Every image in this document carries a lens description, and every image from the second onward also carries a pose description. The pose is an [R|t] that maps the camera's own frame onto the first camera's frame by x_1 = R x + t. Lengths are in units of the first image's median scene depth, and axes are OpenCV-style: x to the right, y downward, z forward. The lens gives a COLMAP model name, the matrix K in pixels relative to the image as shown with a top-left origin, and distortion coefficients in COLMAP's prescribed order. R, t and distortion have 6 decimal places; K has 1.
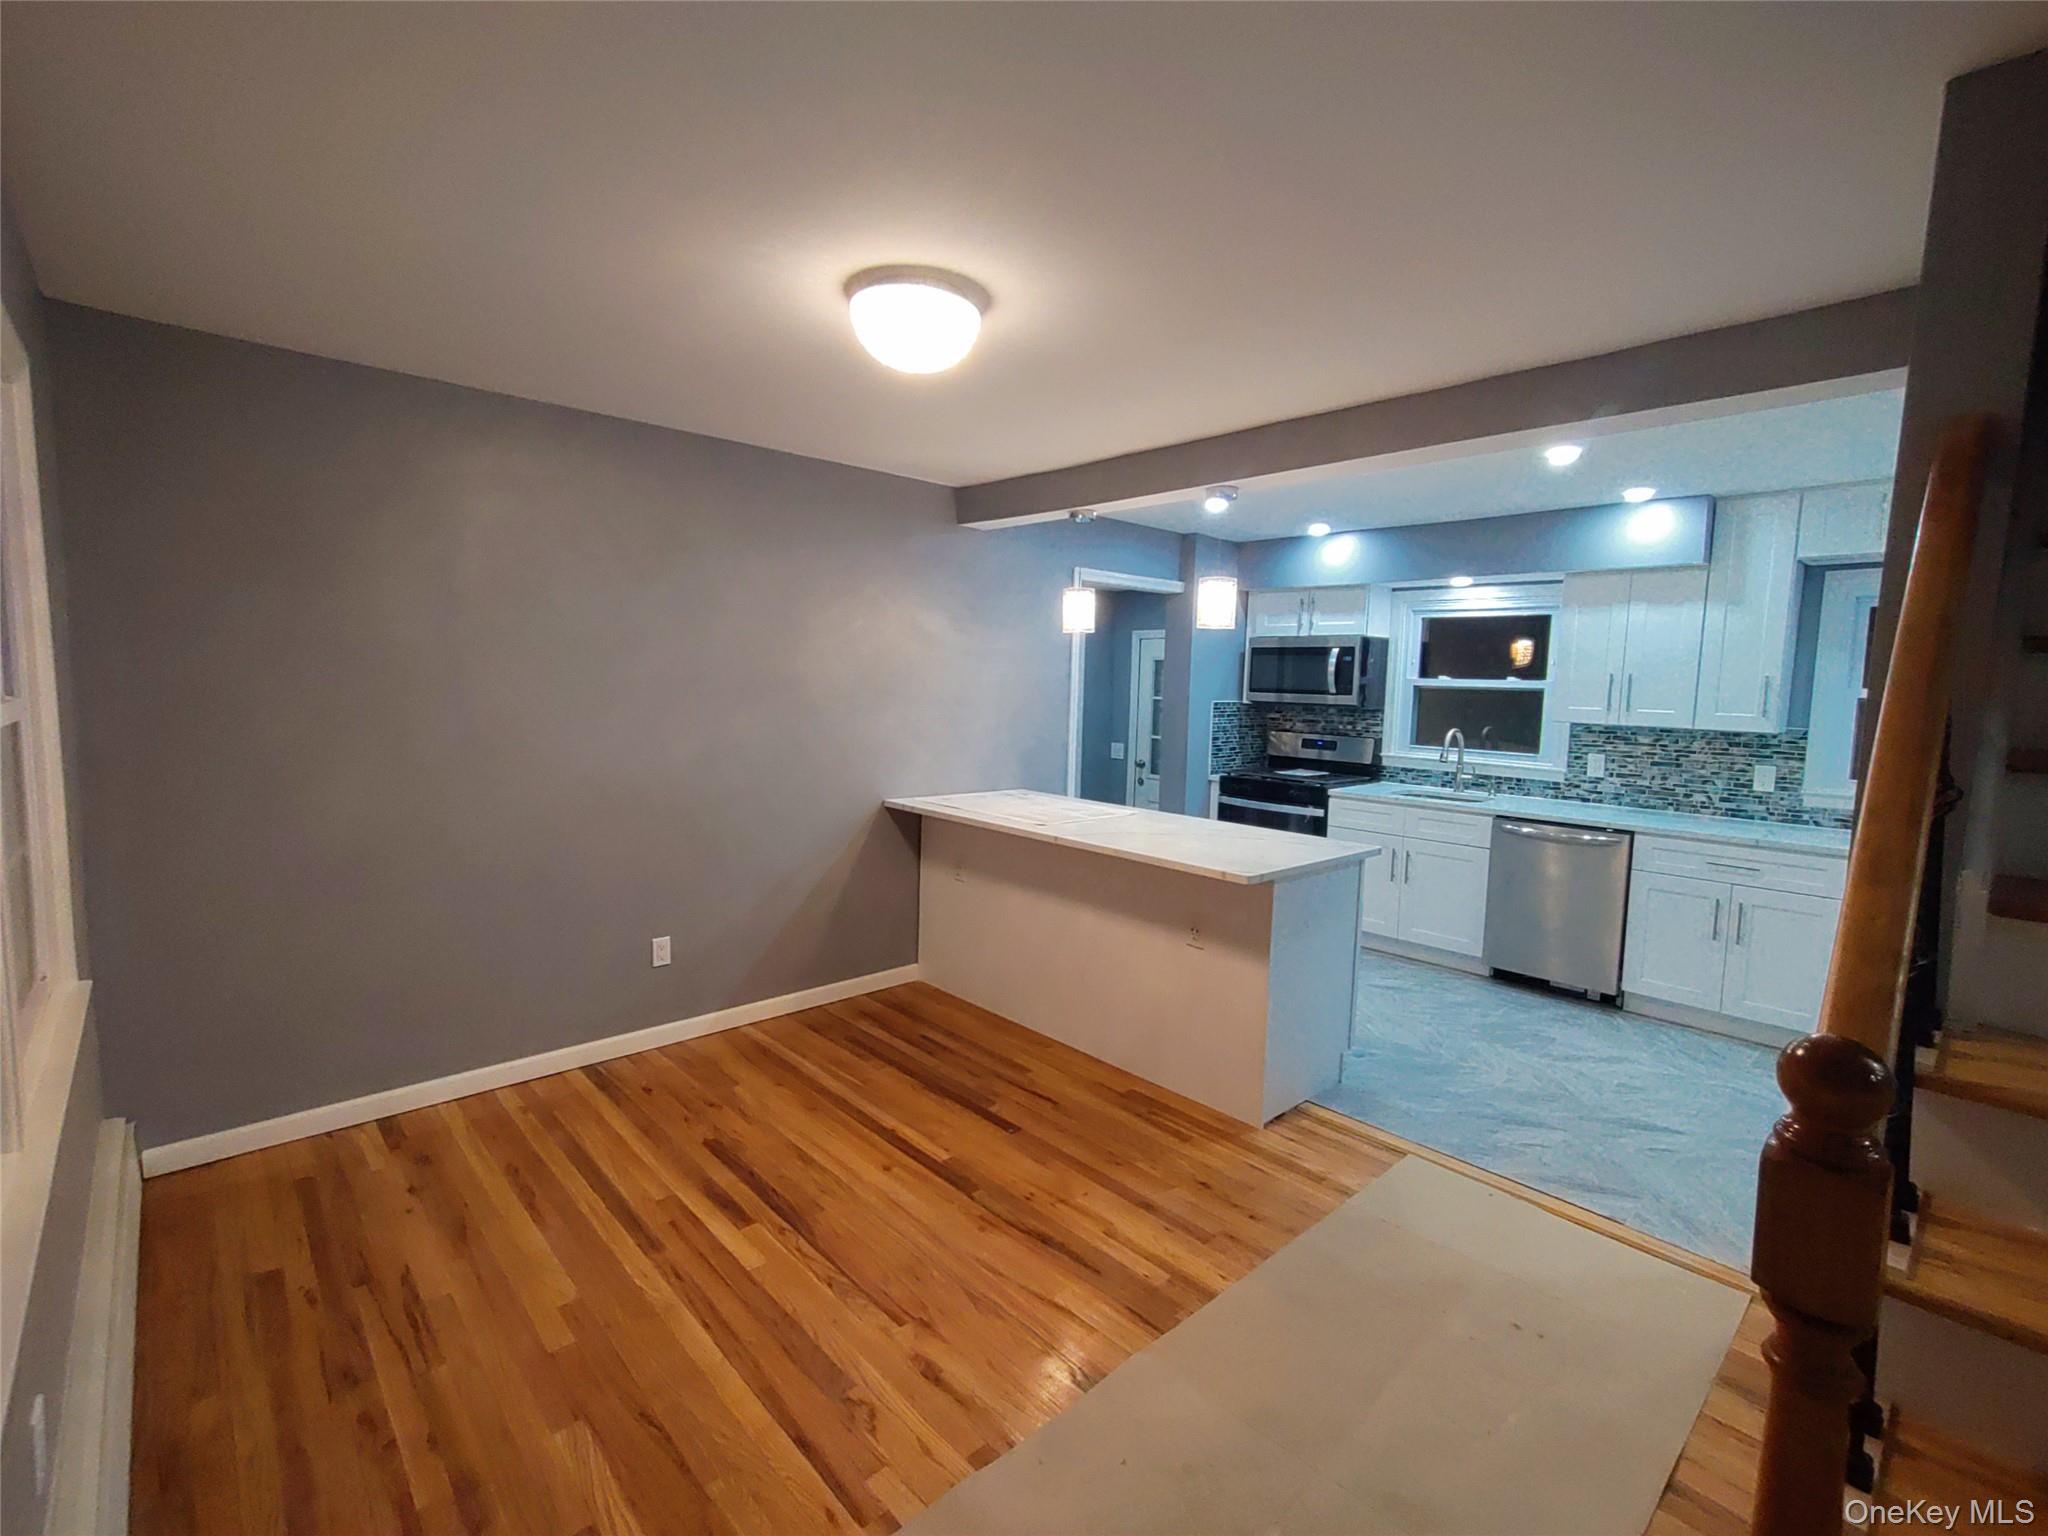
lens RADIAL K [[918.6, 0, 1018.4], [0, 918.6, 762.9], [0, 0, 1]] dist [0.004807, 0.001385]
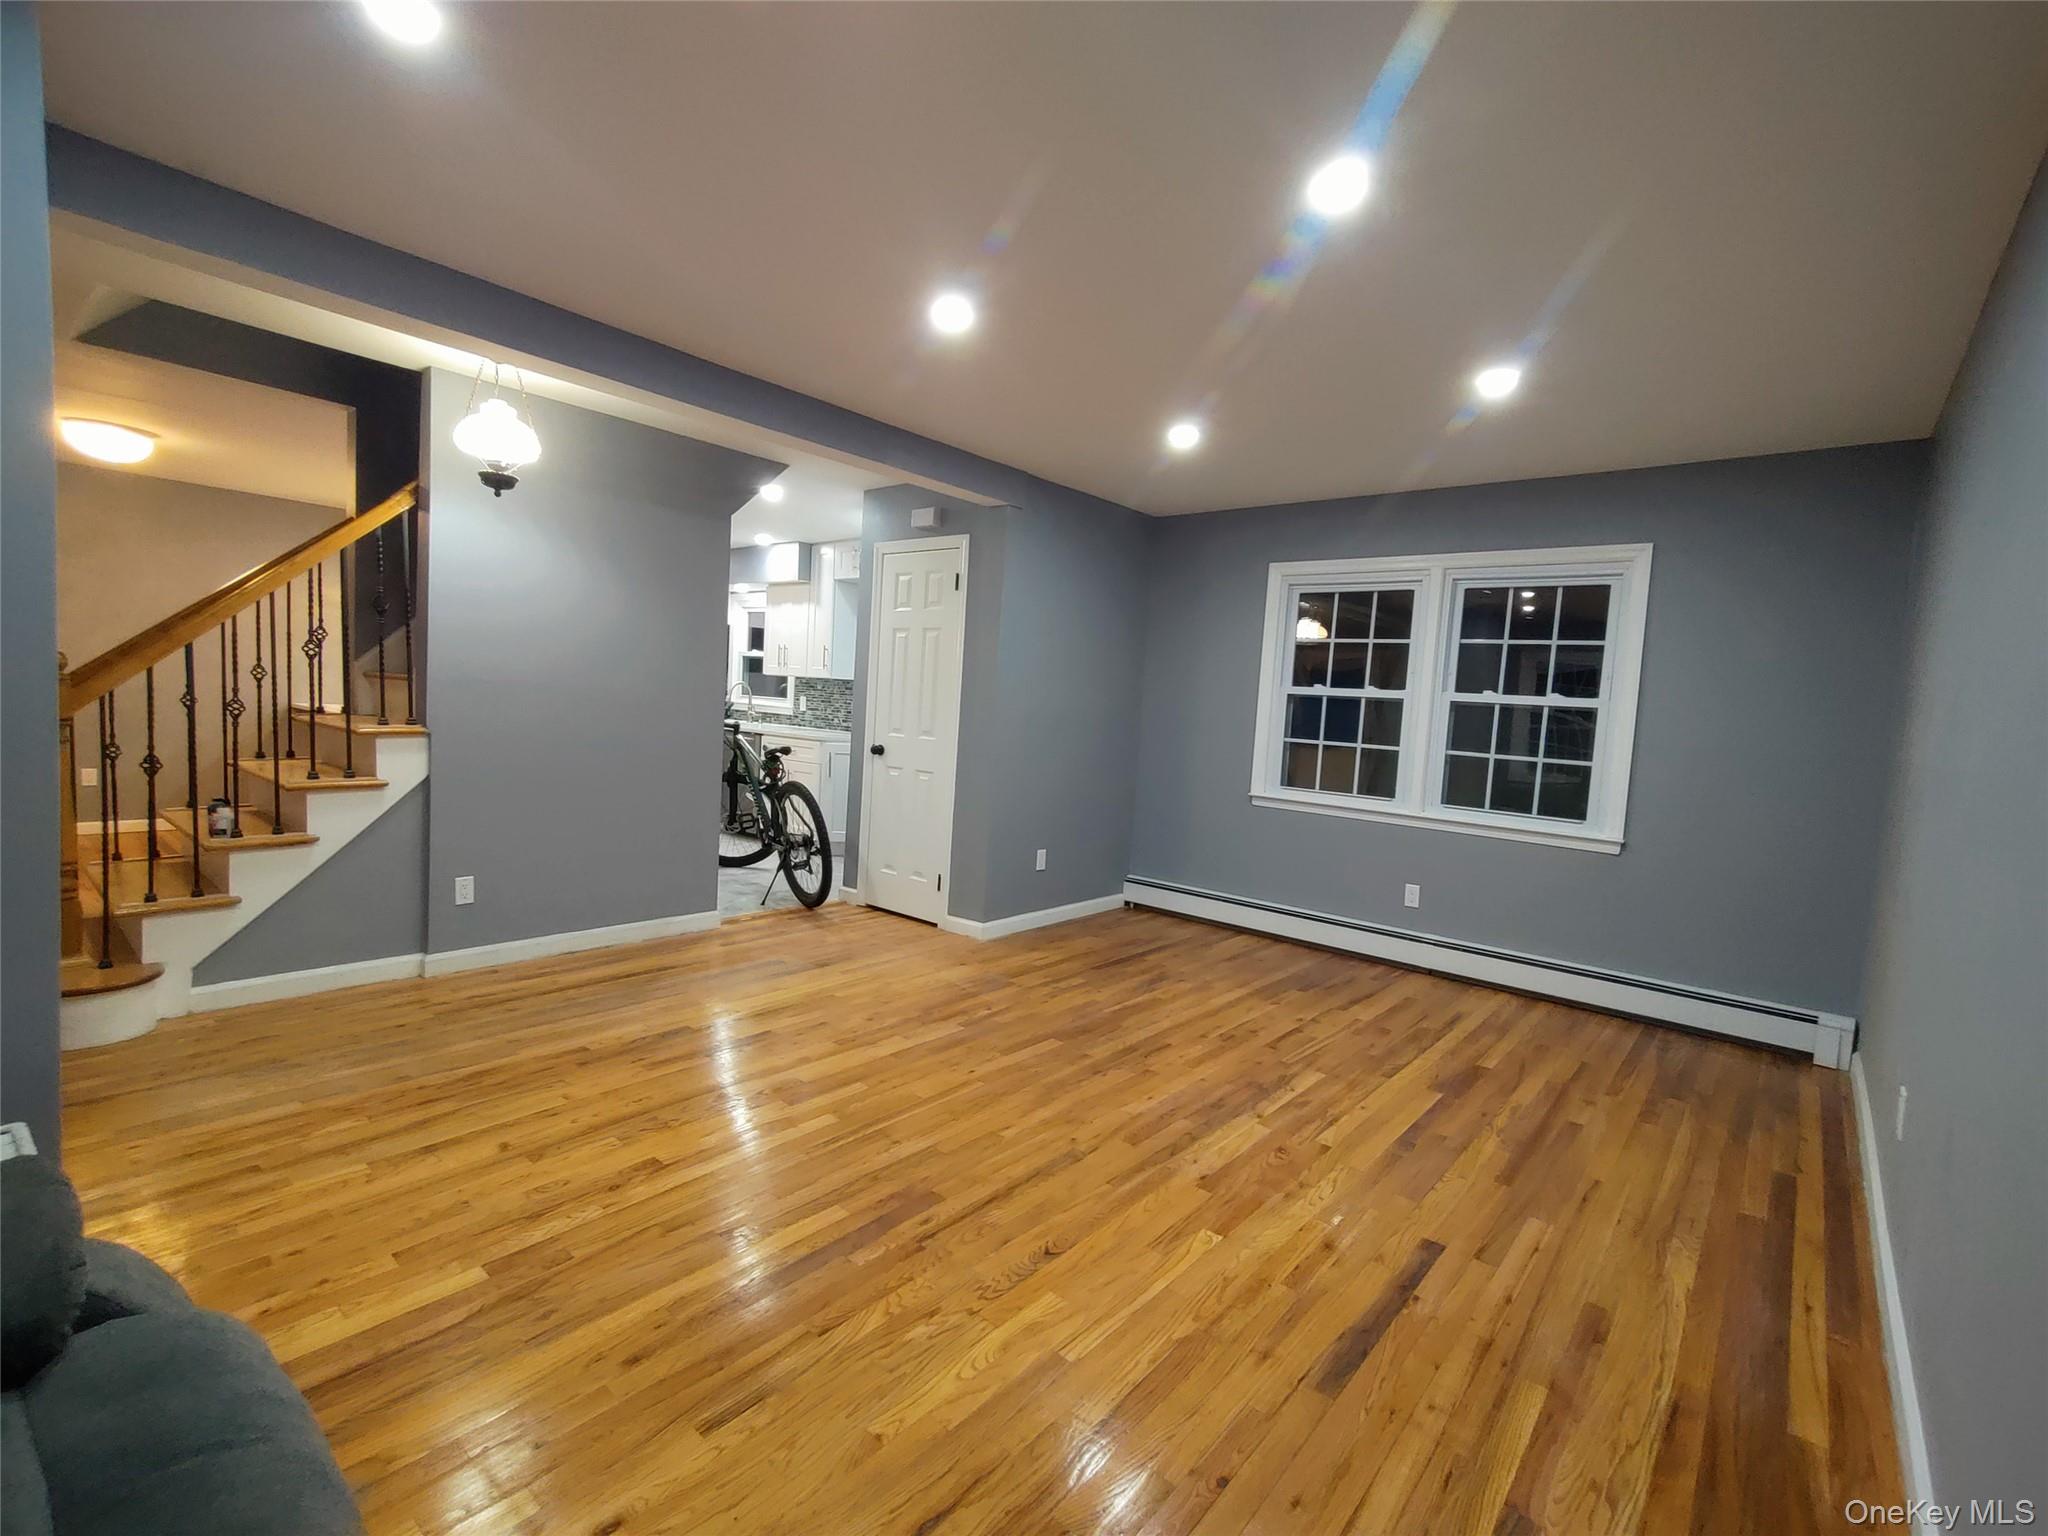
lens RADIAL K [[918.6, 0, 1018.4], [0, 918.6, 762.9], [0, 0, 1]] dist [0.004807, 0.001385]
pose [[0.992863, 0.022587, 0.117100, 0.873796], [-0.020593, 0.999622, -0.018217, 0.137920], [-0.117468, 0.015675, 0.992953, -0.697521]]
